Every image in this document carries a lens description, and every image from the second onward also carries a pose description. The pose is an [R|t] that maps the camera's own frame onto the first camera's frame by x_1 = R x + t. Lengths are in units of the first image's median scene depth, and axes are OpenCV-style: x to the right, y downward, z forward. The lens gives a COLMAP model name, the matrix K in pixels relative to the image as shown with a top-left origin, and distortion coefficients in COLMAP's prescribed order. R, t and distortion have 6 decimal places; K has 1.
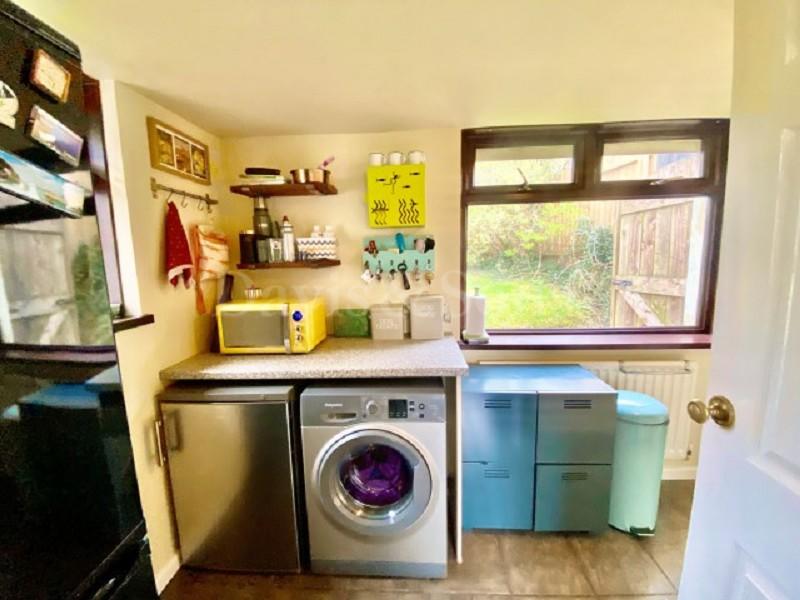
lens RADIAL K [[318.9, 0, 400.0], [0, 318.9, 300.0], [0, 0, 1]] dist [0.007817, -0.015714]
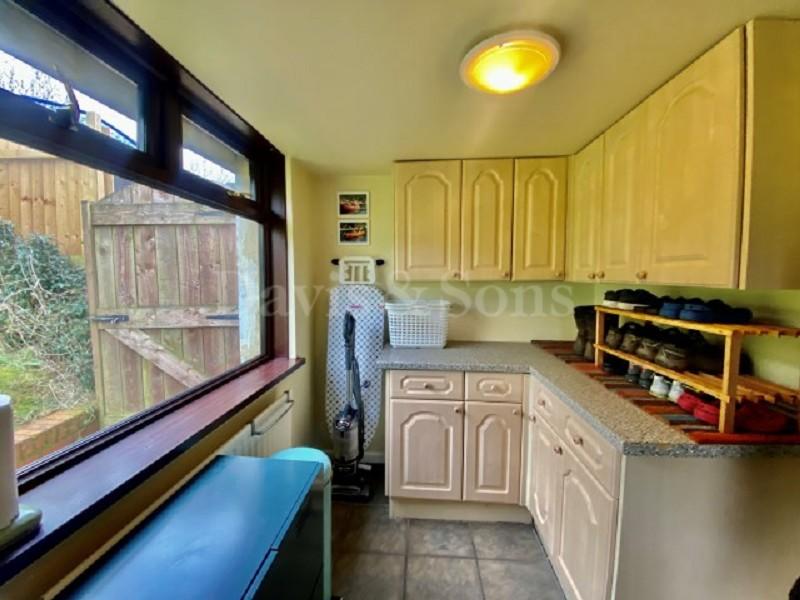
lens RADIAL K [[318.9, 0, 400.0], [0, 318.9, 300.0], [0, 0, 1]] dist [0.007817, -0.015714]
pose [[-0.001011, -0.045544, 0.998962, -0.026428], [0.129057, 0.990602, 0.045293, -0.048439], [-0.991637, 0.128969, 0.004876, 0.373579]]
